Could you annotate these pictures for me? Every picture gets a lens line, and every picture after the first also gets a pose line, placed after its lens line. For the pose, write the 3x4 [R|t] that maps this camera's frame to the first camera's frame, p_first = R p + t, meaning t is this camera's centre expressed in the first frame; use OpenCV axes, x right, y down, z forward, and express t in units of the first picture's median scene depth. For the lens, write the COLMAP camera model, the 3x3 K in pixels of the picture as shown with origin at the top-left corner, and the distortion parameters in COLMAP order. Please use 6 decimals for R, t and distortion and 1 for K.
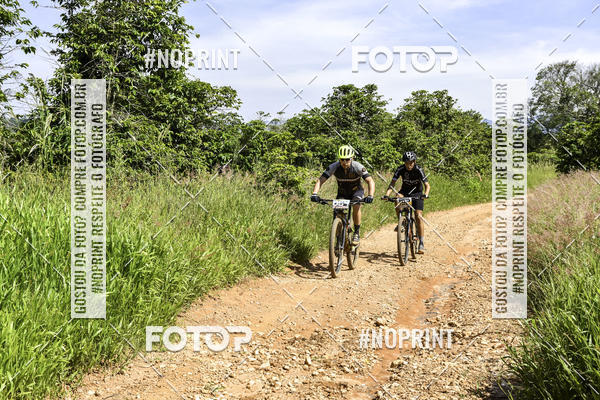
lens RADIAL K [[862.0, 0, 304.2], [0, 862.0, 219.1], [0, 0, 1]] dist [0.074947, 0.000000]
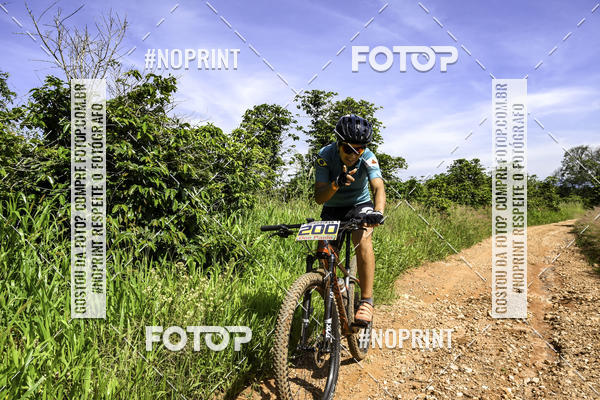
lens RADIAL K [[448.0, 0, 303.0], [0, 448.0, 213.0], [0, 0, 1]] dist [-0.131058, 0.108844]
pose [[0.962715, -0.019093, -0.269843, -0.043872], [0.003273, 0.998255, -0.058956, 0.017285], [0.270498, 0.055874, 0.961098, 0.093728]]
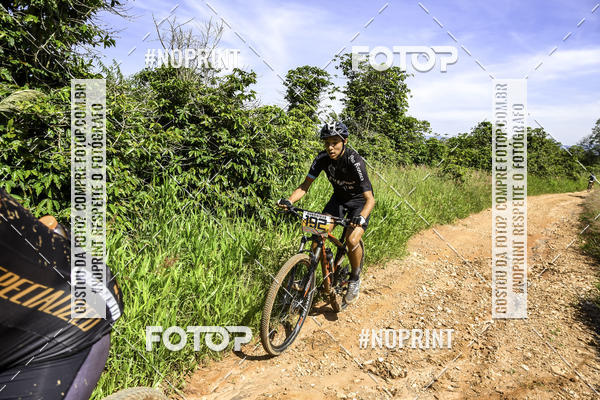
lens RADIAL K [[449.0, 0, 300.4], [0, 449.0, 215.8], [0, 0, 1]] dist [-0.133200, 0.112149]
pose [[0.946409, 0.109670, -0.303780, -0.037687], [-0.087564, 0.992483, 0.085503, -0.006700], [0.310873, -0.054321, 0.948898, -0.016301]]
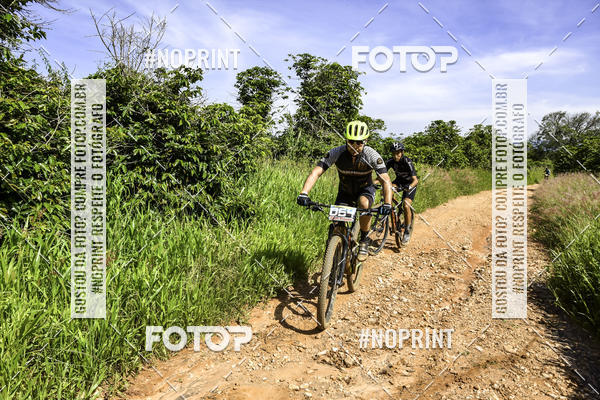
lens RADIAL K [[449.0, 0, 301.7], [0, 449.0, 215.7], [0, 0, 1]] dist [-0.133200, 0.112149]
pose [[0.972948, 0.065114, -0.221659, -0.030429], [-0.051239, 0.996383, 0.067788, 0.001454], [0.225271, -0.054597, 0.972765, -0.008872]]
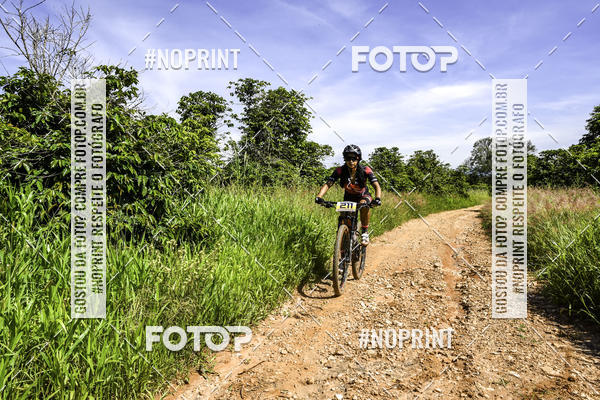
lens RADIAL K [[449.0, 0, 306.1], [0, 449.0, 213.5], [0, 0, 1]] dist [-0.133200, 0.112149]
pose [[0.995691, -0.011349, -0.092031, -0.056485], [0.009263, 0.999691, -0.023067, 0.019580], [0.092265, 0.022115, 0.995489, 0.046587]]
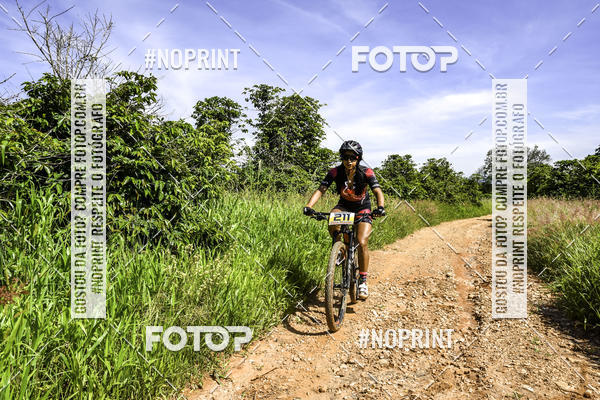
lens RADIAL K [[449.0, 0, 305.2], [0, 449.0, 212.2], [0, 0, 1]] dist [-0.133200, 0.112149]
pose [[0.992879, 0.006747, -0.118934, -0.058288], [-0.011371, 0.999204, -0.038244, 0.018213], [0.118581, 0.039324, 0.992165, 0.044494]]
